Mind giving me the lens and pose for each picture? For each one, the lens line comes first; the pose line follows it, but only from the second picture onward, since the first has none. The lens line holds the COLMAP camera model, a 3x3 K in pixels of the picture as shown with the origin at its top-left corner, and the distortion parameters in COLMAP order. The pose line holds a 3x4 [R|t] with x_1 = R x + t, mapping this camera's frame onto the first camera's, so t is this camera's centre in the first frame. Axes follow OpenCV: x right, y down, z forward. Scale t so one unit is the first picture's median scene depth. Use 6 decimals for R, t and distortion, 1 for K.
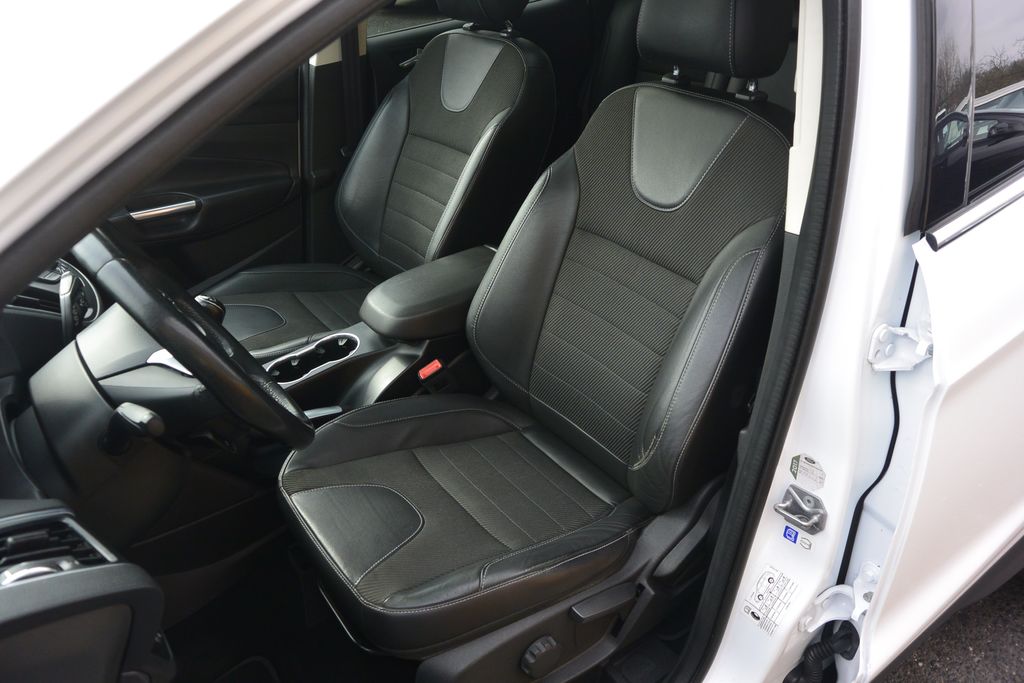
lens RADIAL K [[785.3, 0, 513.4], [0, 785.3, 339.3], [0, 0, 1]] dist [-0.011538, 0.023466]
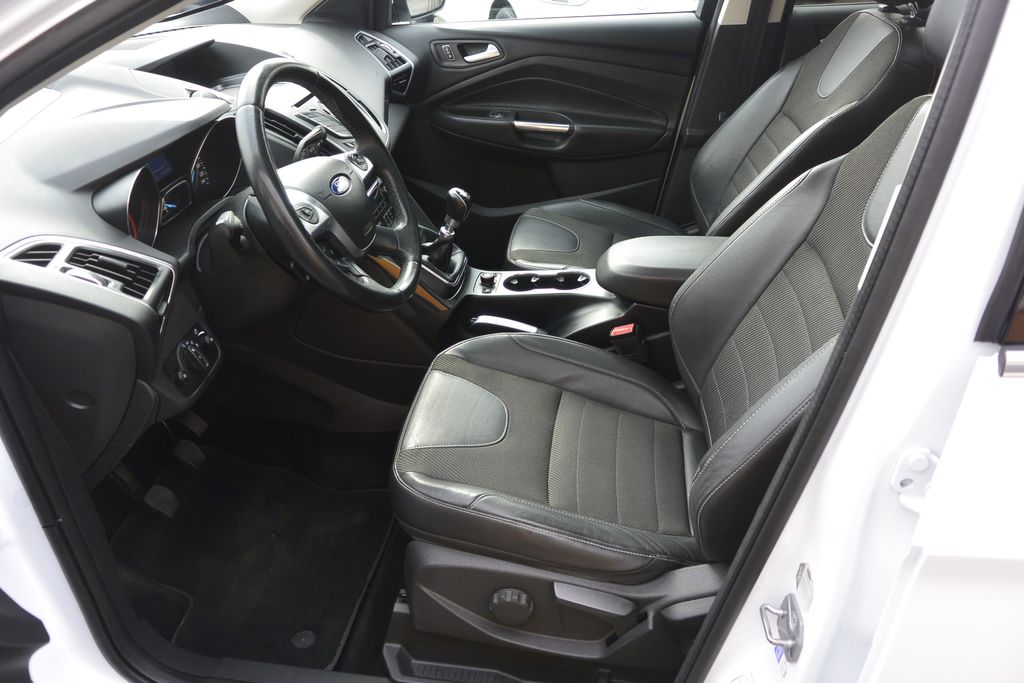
lens RADIAL K [[785.3, 0, 512.2], [0, 785.3, 345.5], [0, 0, 1]] dist [-0.011538, 0.023466]
pose [[0.721959, 0.392769, -0.569656, 0.392969], [-0.370504, 0.914746, 0.161140, -0.056161], [0.584381, 0.094723, 0.805932, 0.120767]]
